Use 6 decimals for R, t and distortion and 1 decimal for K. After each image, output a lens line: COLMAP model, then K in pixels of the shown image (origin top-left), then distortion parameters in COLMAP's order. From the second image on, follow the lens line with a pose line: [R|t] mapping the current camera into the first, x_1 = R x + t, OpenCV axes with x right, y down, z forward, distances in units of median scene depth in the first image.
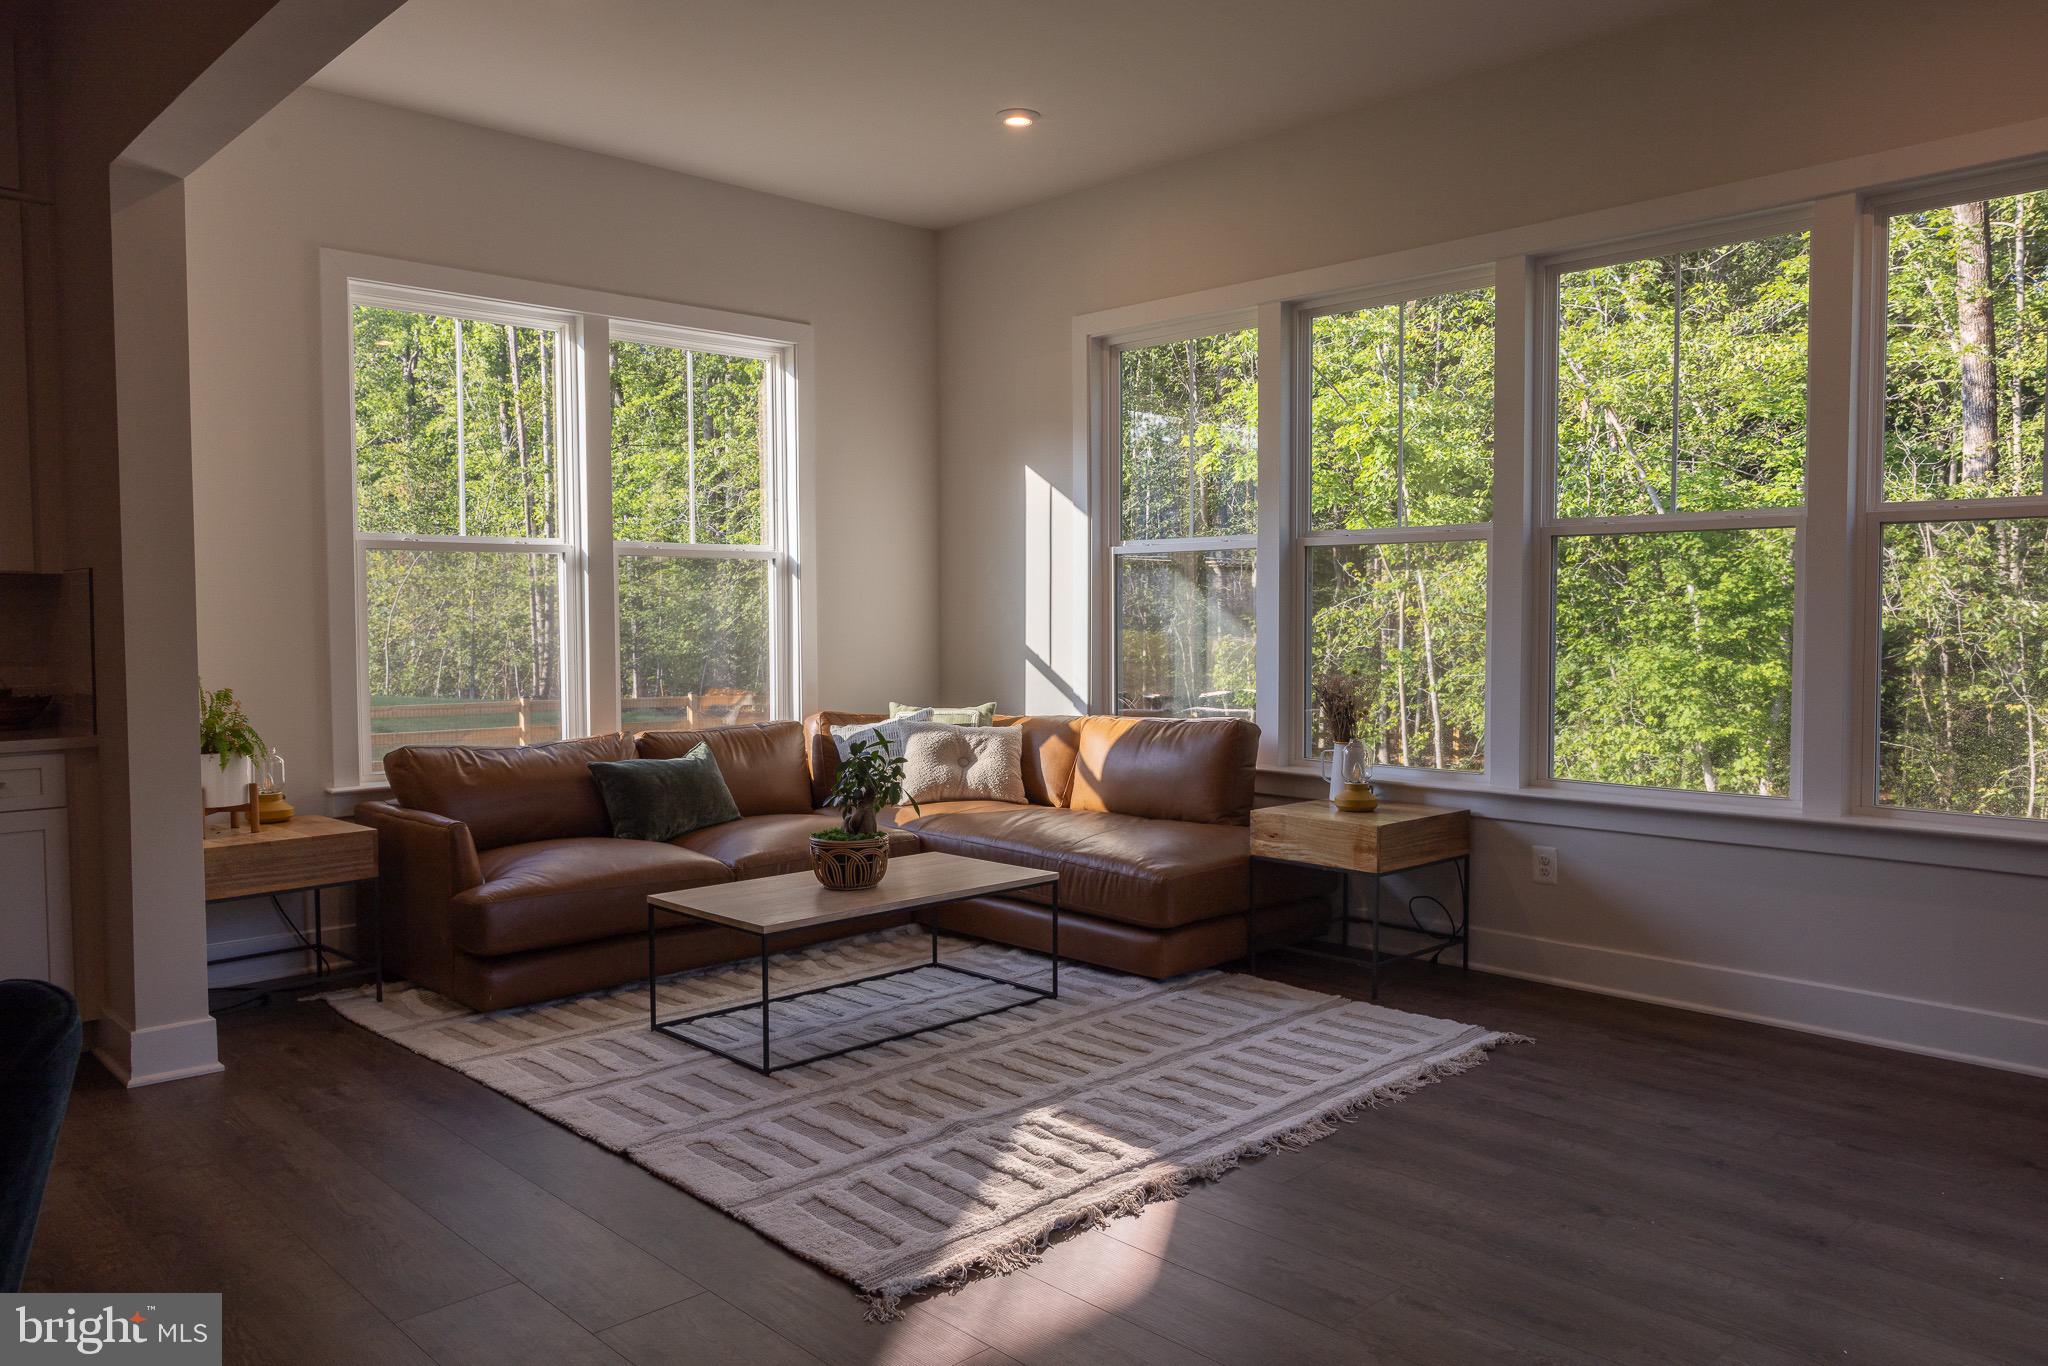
lens RADIAL K [[1453.8, 0, 1019.5], [0, 1453.8, 687.1], [0, 0, 1]] dist [-0.014345, 0.005288]
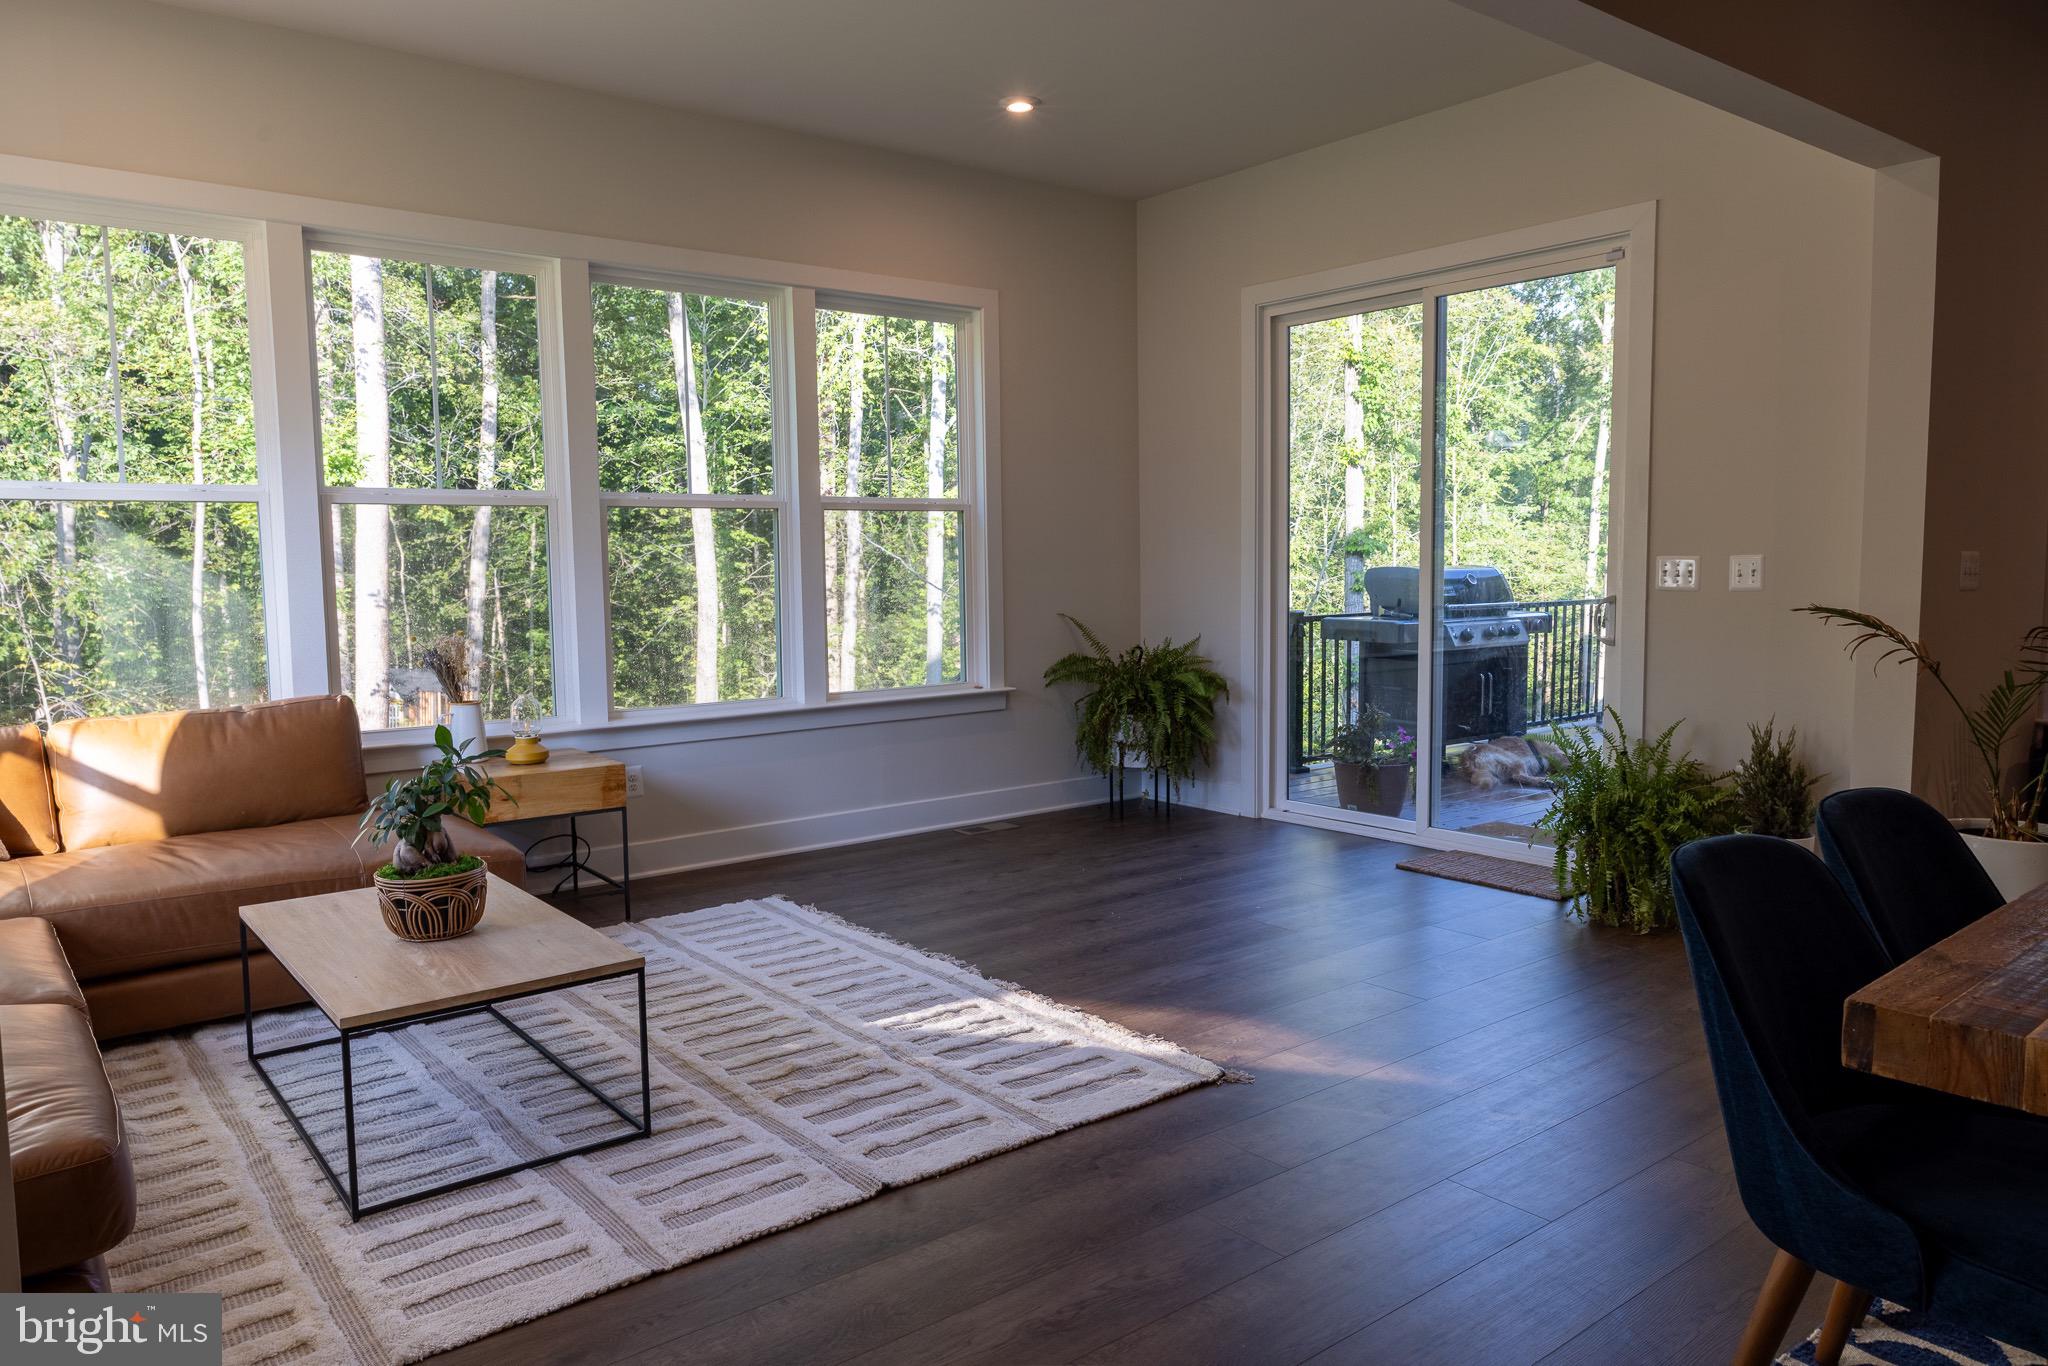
lens RADIAL K [[1374.3, 0, 1021.9], [0, 1374.3, 685.4], [0, 0, 1]] dist [0.001733, 0.001806]
pose [[0.099321, -0.088016, 0.991155, -0.810191], [0.065955, 0.994472, 0.081701, -0.030824], [-0.992867, 0.057257, 0.104577, 0.628459]]
